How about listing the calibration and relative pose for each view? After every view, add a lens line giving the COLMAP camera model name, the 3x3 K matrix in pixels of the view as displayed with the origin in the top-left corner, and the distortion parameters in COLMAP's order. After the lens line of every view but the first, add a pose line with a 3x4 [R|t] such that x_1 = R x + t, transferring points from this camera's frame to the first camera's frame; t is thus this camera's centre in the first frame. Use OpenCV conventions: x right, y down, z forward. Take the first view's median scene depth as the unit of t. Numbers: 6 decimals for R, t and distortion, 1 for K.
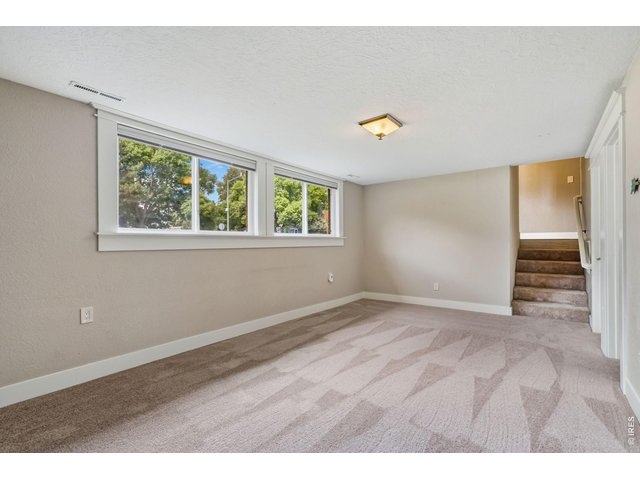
lens RADIAL K [[295.6, 0, 322.8], [0, 295.6, 240.1], [0, 0, 1]] dist [-0.001577, 0.000127]
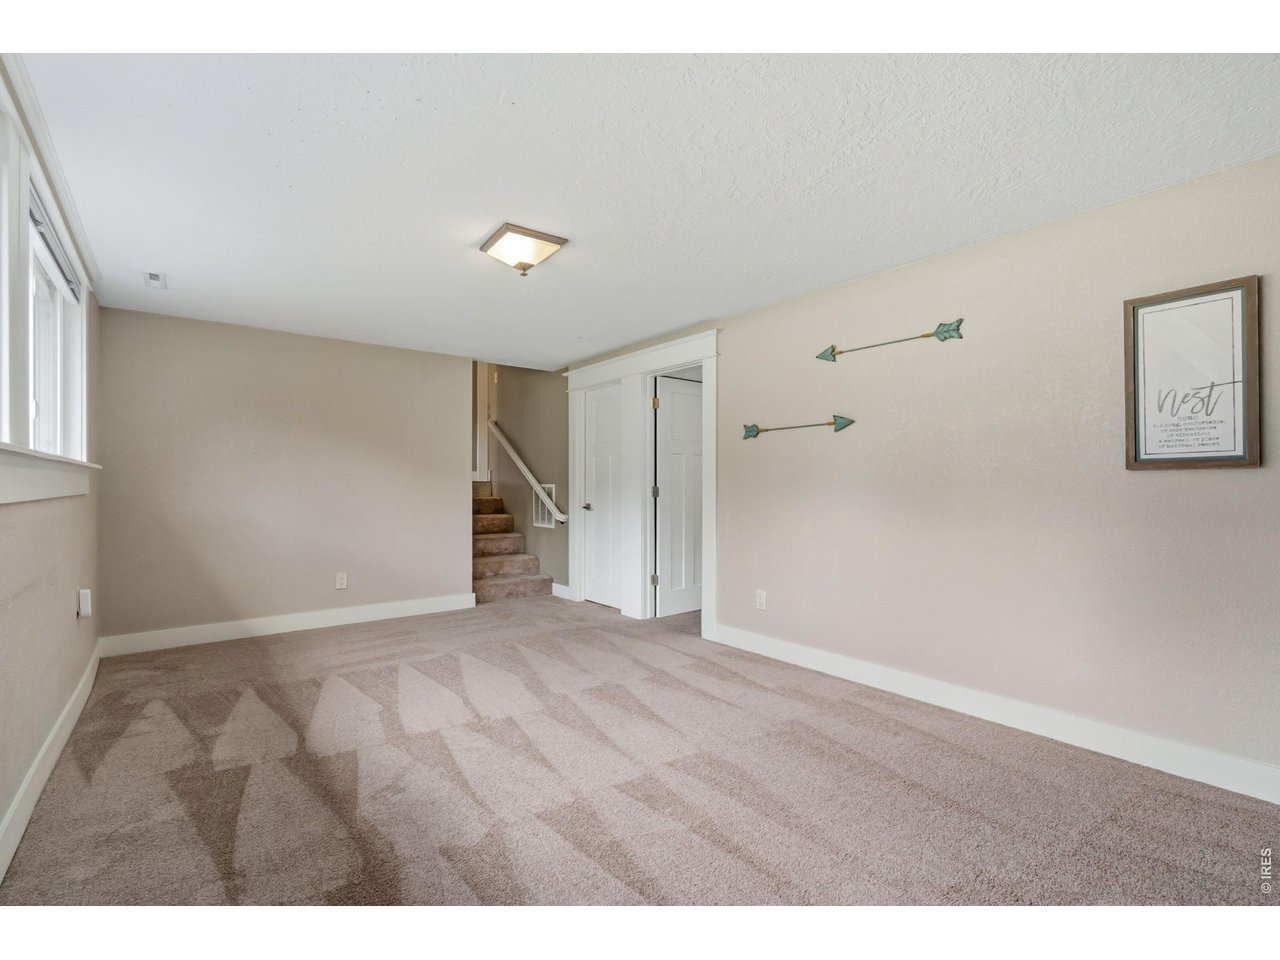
lens RADIAL K [[591.1, 0, 645.5], [0, 591.1, 480.2], [0, 0, 1]] dist [-0.001577, 0.000127]
pose [[0.240675, 0.016073, 0.970473, -0.575419], [-0.011804, 0.999837, -0.013632, 0.009395], [-0.970534, -0.008174, 0.240825, 0.454900]]
